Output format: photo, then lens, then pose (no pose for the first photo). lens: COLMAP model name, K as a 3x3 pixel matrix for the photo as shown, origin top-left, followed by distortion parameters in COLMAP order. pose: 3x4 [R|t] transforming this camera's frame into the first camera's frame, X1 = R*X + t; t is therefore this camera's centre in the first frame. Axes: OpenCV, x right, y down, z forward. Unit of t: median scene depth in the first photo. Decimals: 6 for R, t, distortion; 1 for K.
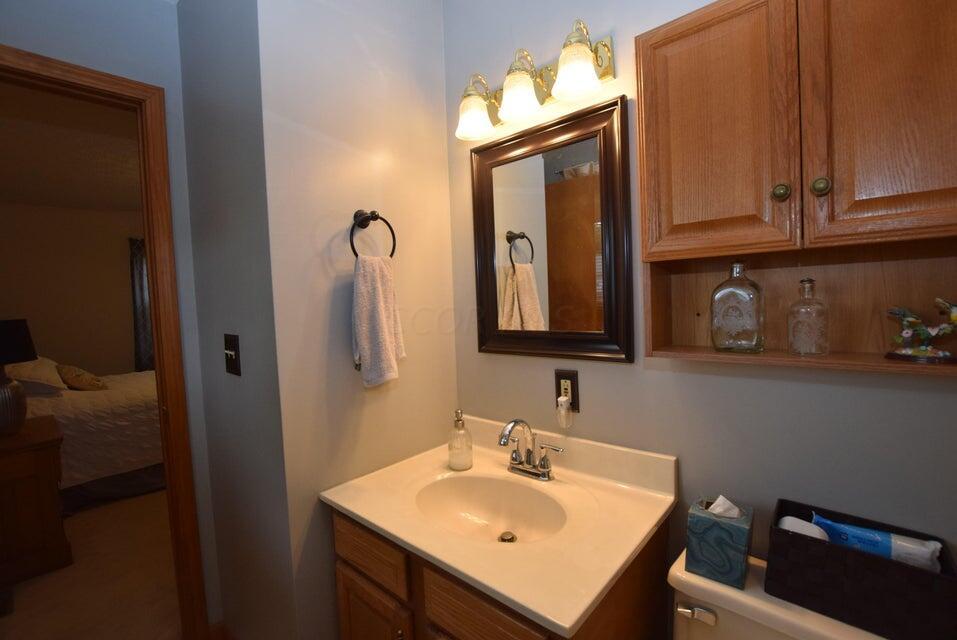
lens RADIAL K [[420.1, 0, 478.5], [0, 420.1, 320.0], [0, 0, 1]] dist [-0.001617, -0.000023]
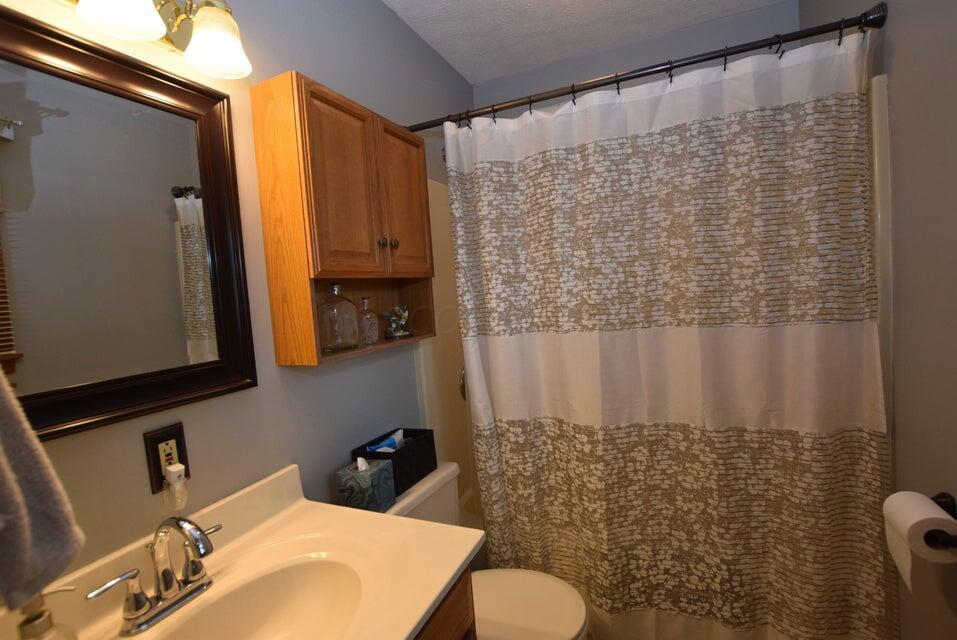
lens RADIAL K [[451.9, 0, 478.5], [0, 451.9, 320.0], [0, 0, 1]] dist [0.002053, 0.000577]
pose [[-0.298301, -0.000982, 0.954471, -0.910479], [0.128577, 0.990843, 0.041203, -0.023941], [-0.945772, 0.135014, -0.295443, 1.019566]]
